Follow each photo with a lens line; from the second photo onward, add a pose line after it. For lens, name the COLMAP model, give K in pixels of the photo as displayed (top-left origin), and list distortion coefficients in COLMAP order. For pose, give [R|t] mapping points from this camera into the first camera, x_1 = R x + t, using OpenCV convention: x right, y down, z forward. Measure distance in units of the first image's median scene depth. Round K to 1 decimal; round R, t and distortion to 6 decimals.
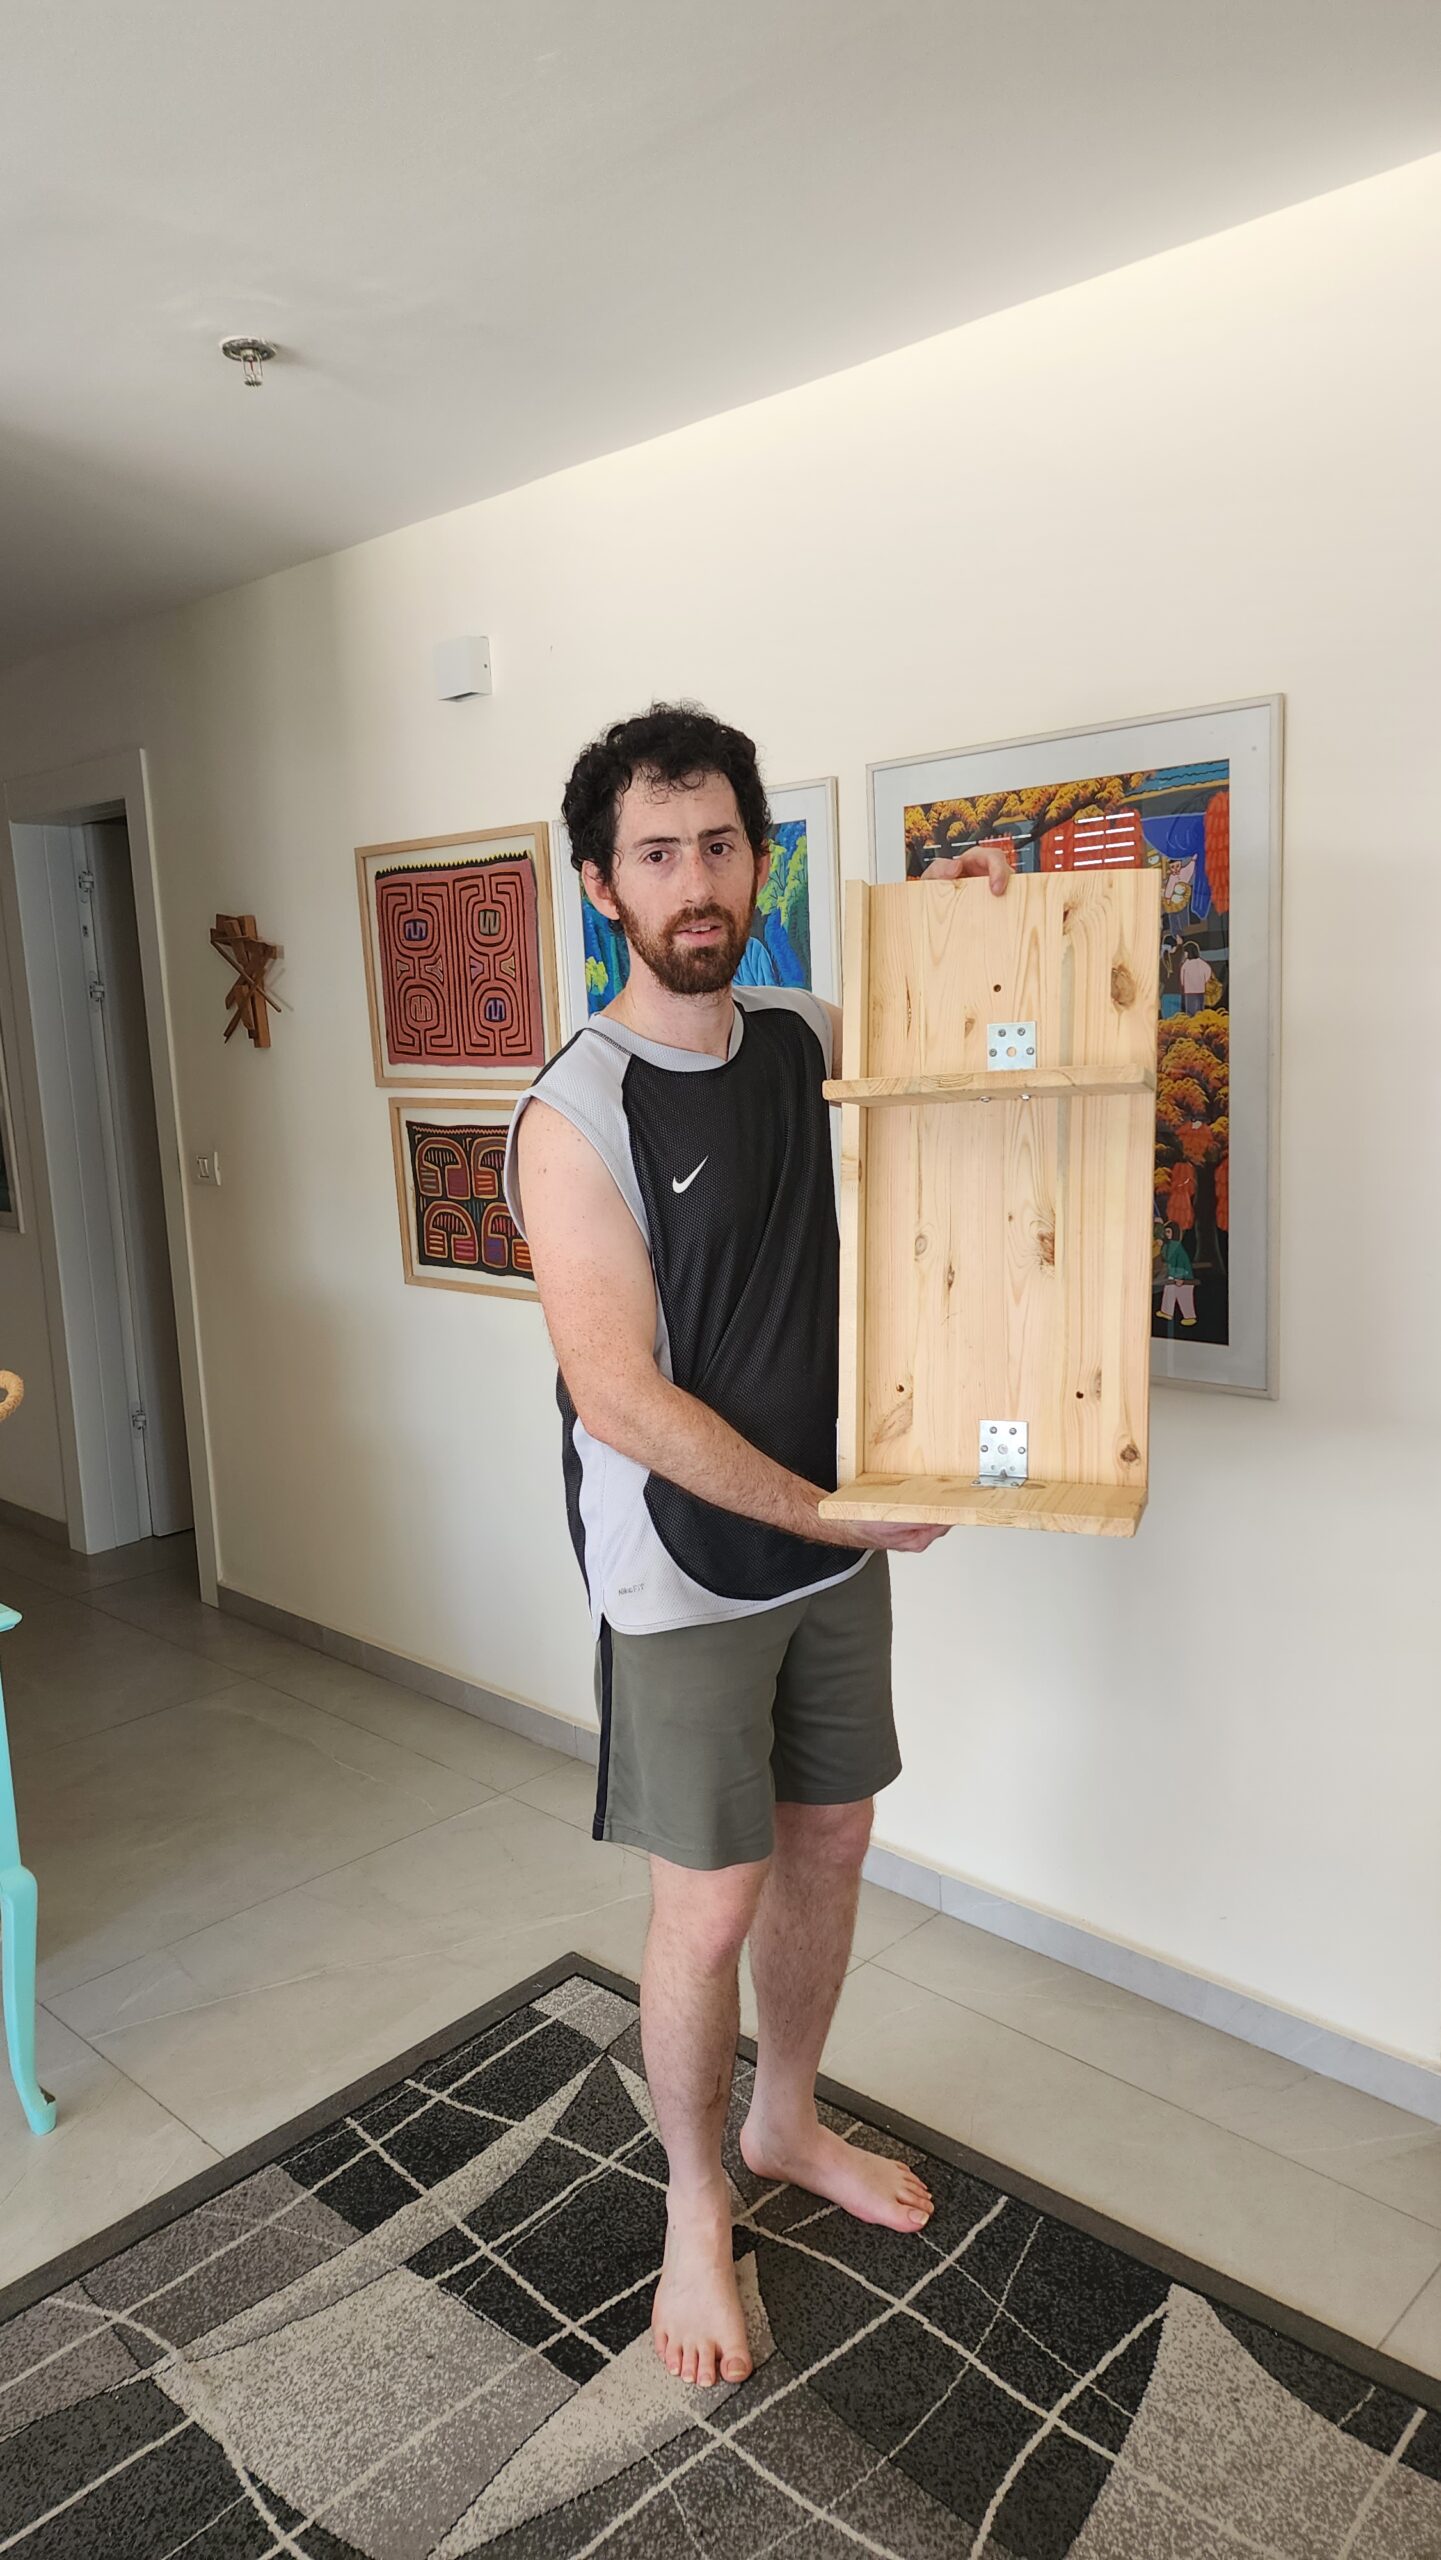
lens RADIAL K [[1718.6, 0, 708.9], [0, 1718.6, 1284.1], [0, 0, 1]] dist [0.057085, -0.055904]
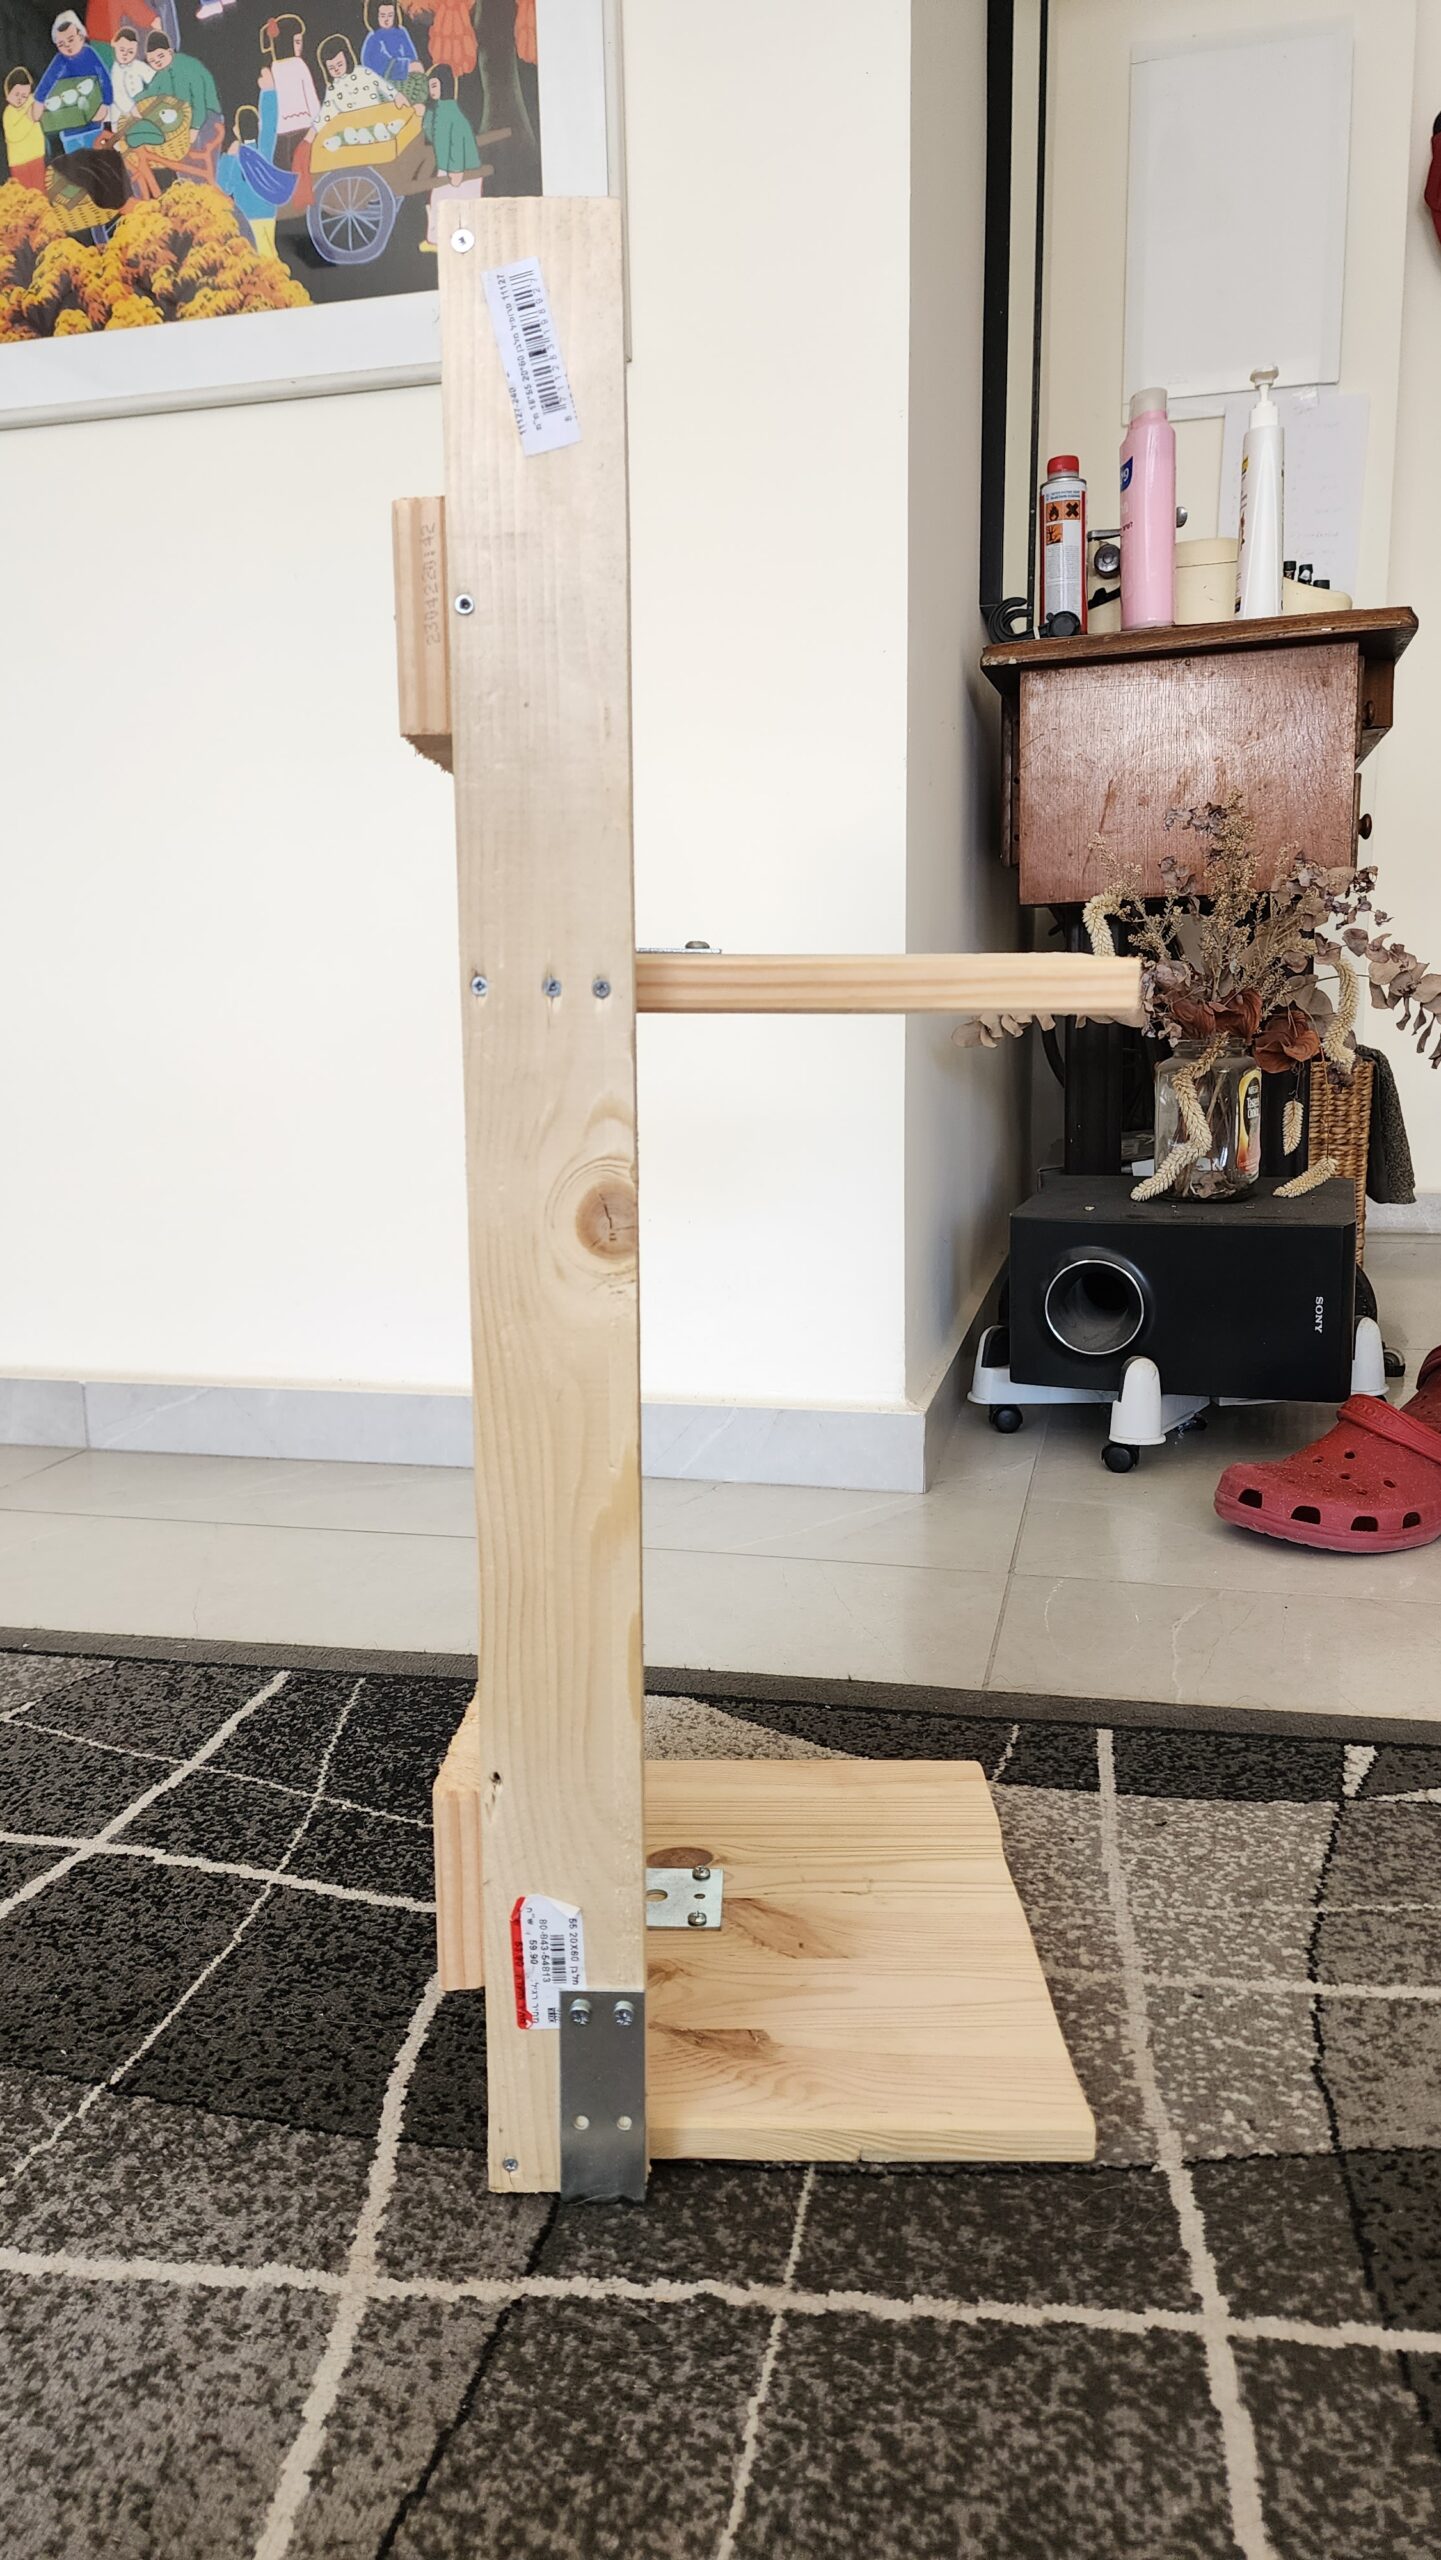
lens RADIAL K [[1718.6, 0, 708.9], [0, 1718.6, 1284.1], [0, 0, 1]] dist [0.057085, -0.055904]
pose [[0.861049, -0.052339, 0.505821, 0.030727], [0.063980, 0.997935, -0.005653, 0.487646], [-0.504481, 0.037230, 0.862620, 0.570665]]
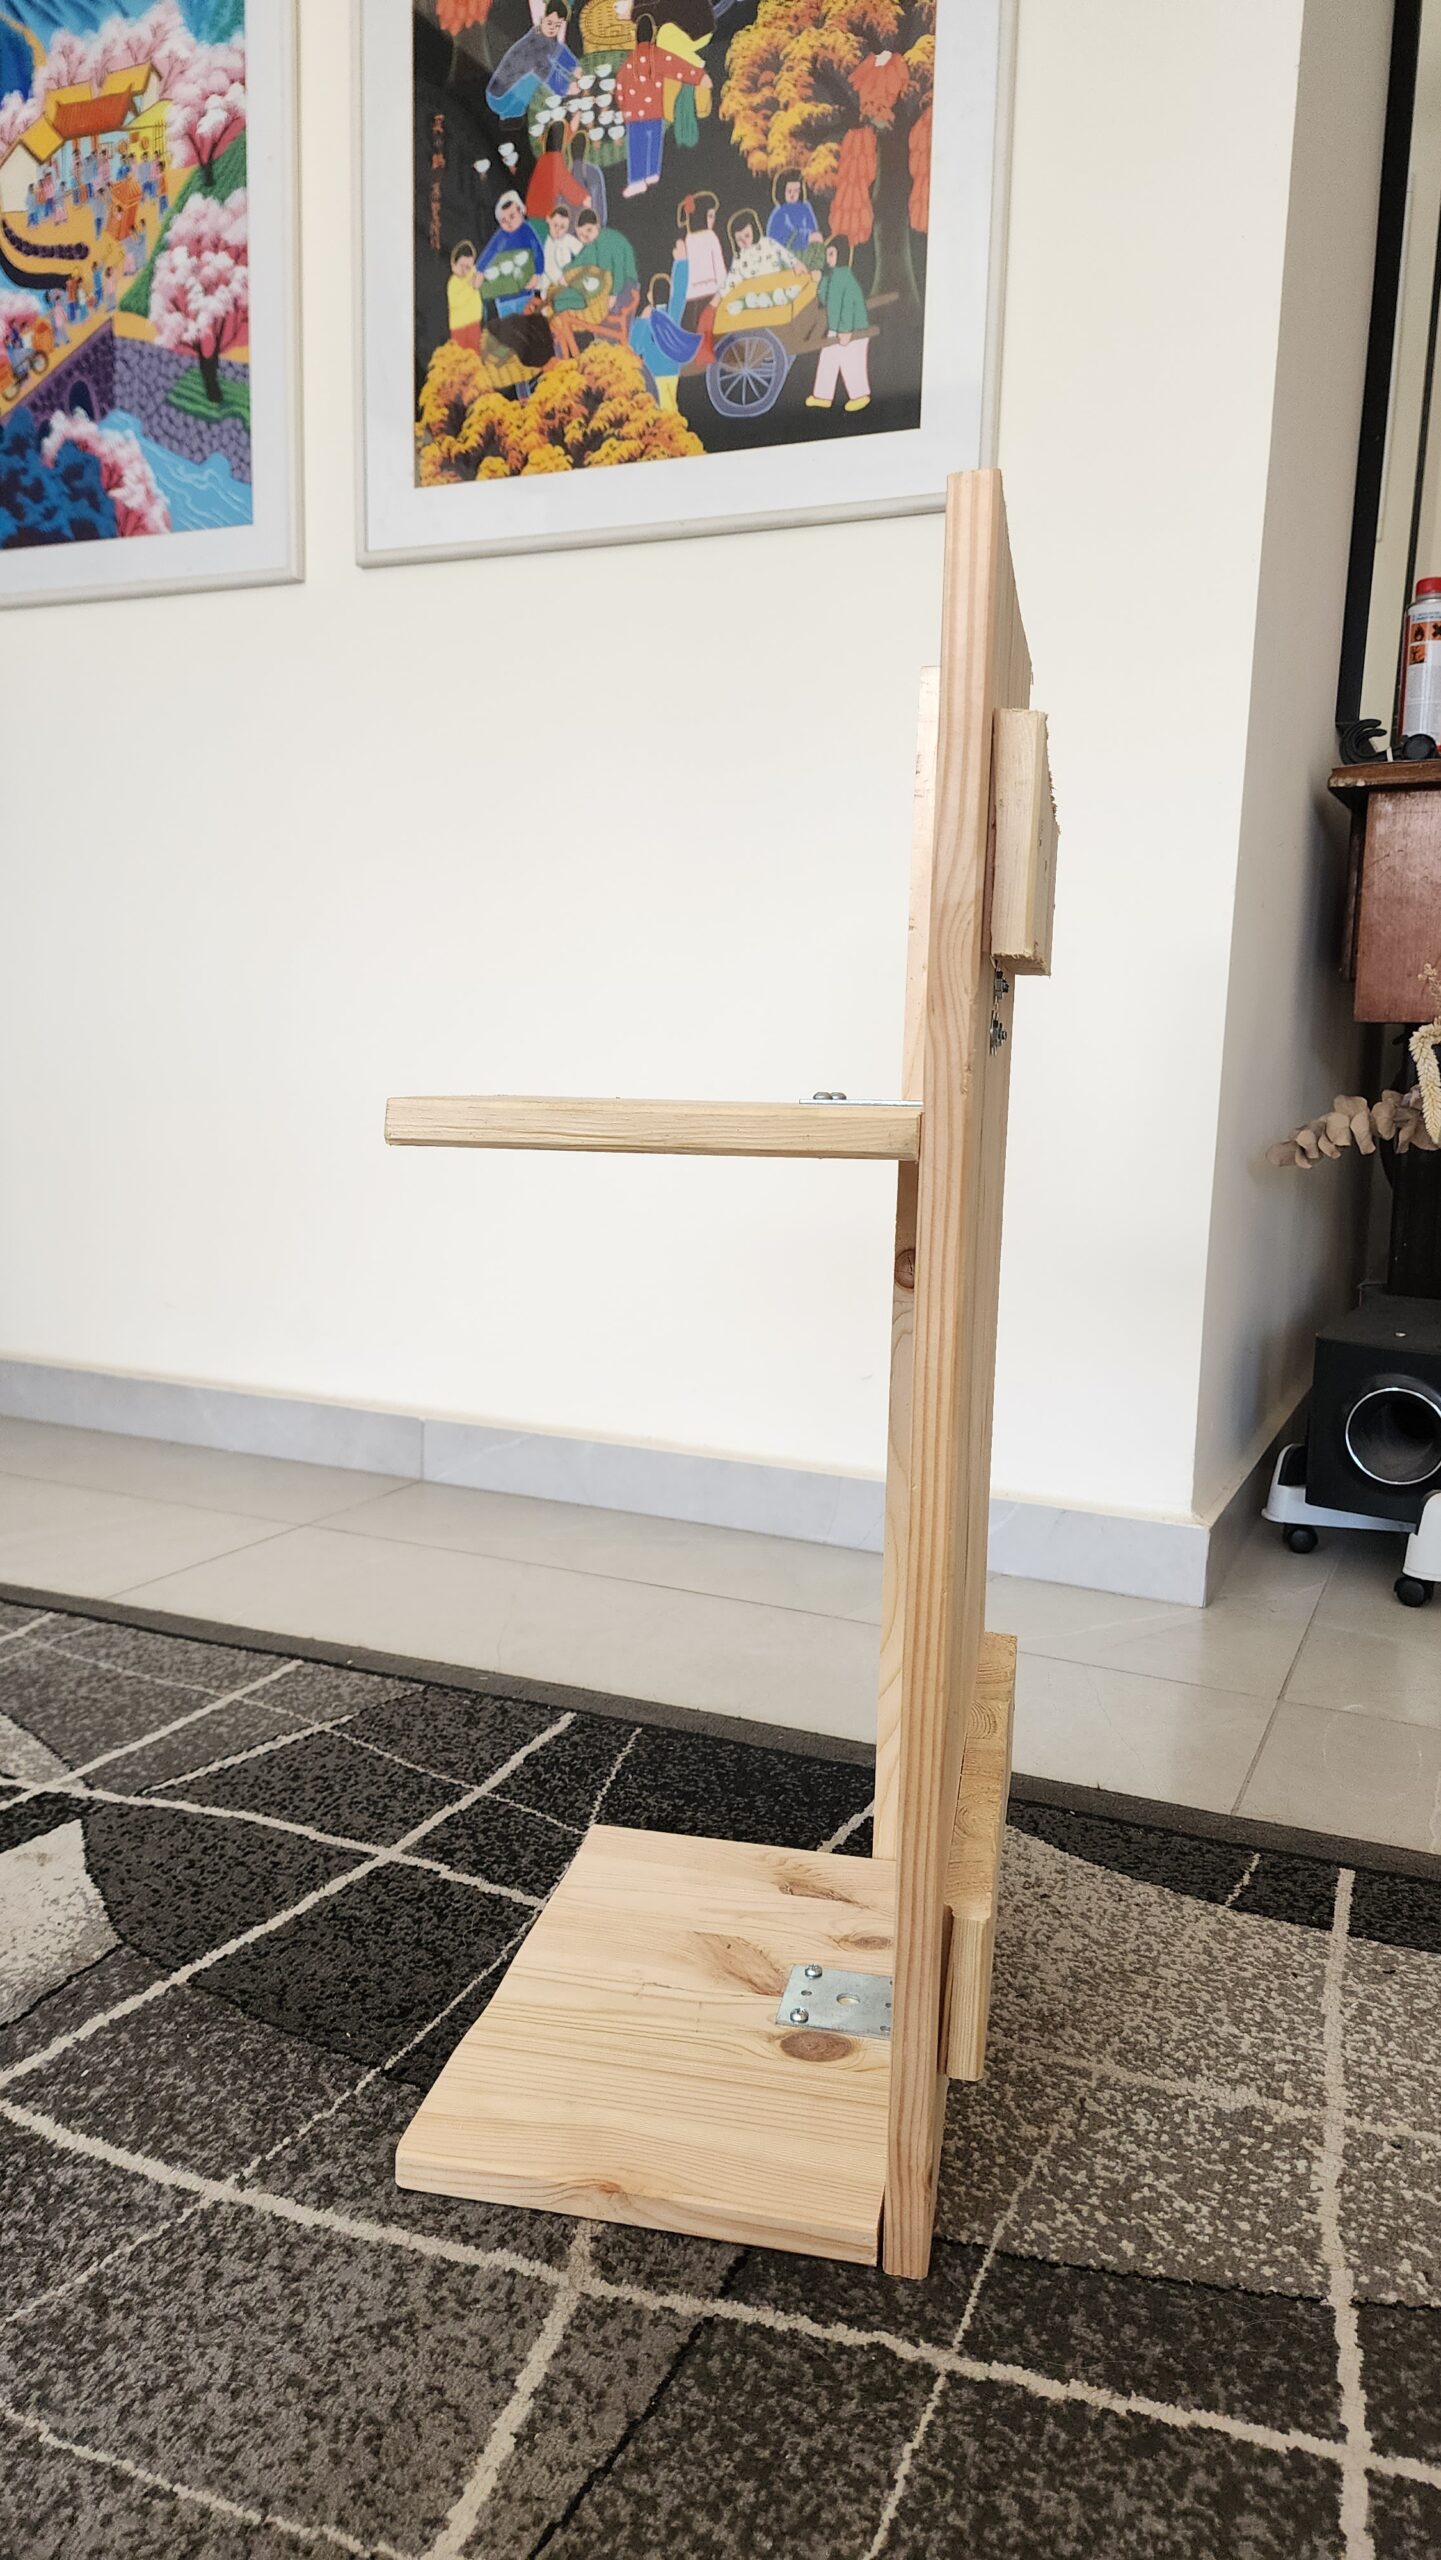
lens RADIAL K [[1728.1, 0, 751.4], [0, 1728.1, 1283.1], [0, 0, 1]] dist [0.056441, -0.056326]
pose [[0.934175, 0.030507, 0.355509, 0.026313], [-0.017165, 0.999027, -0.040625, 0.472442], [-0.356403, 0.031849, 0.933790, 0.527507]]
